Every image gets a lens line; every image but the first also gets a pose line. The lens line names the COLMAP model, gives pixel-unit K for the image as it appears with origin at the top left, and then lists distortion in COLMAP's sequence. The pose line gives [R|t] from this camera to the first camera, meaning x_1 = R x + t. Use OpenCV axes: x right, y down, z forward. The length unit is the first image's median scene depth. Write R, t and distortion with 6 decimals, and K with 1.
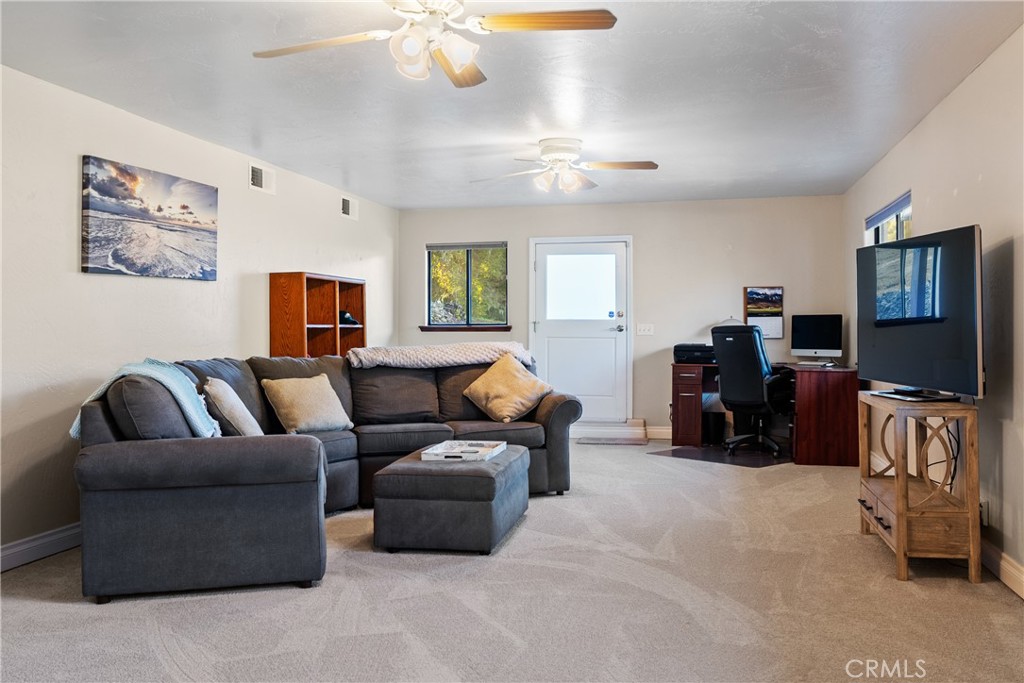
lens RADIAL K [[911.5, 0, 512.5], [0, 911.5, 337.0], [0, 0, 1]] dist [-0.004652, 0.008262]
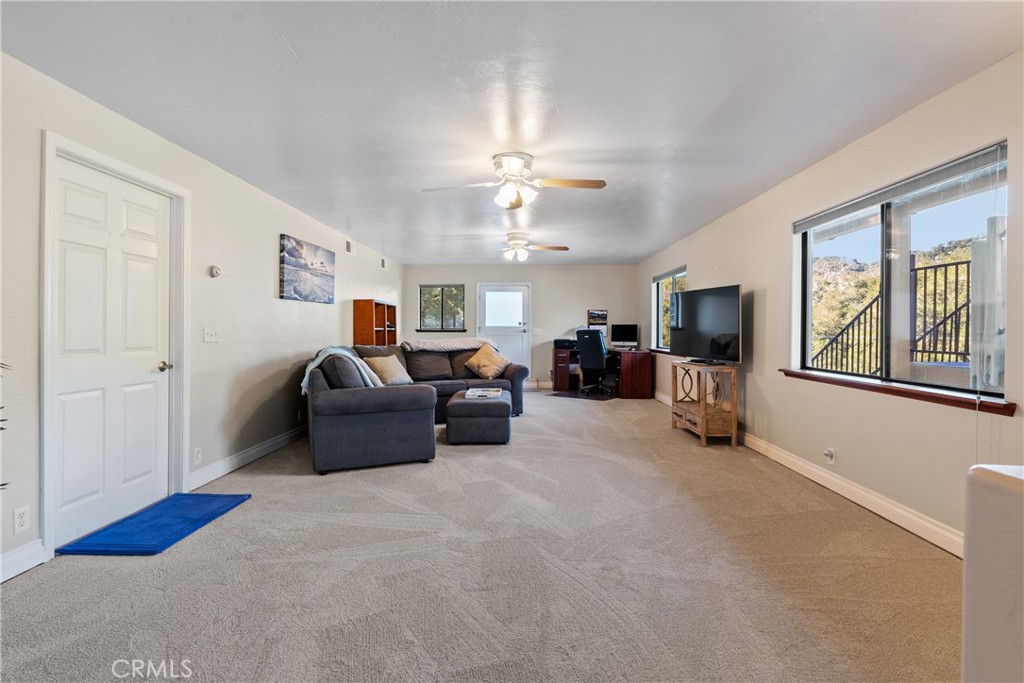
lens RADIAL K [[507.7, 0, 510.8], [0, 507.7, 343.7], [0, 0, 1]] dist [-0.015452, 0.000067]
pose [[0.982056, -0.000504, 0.188591, -0.167799], [-0.002338, 0.999887, 0.014844, 0.002278], [-0.188577, -0.015019, 0.981944, -0.062917]]
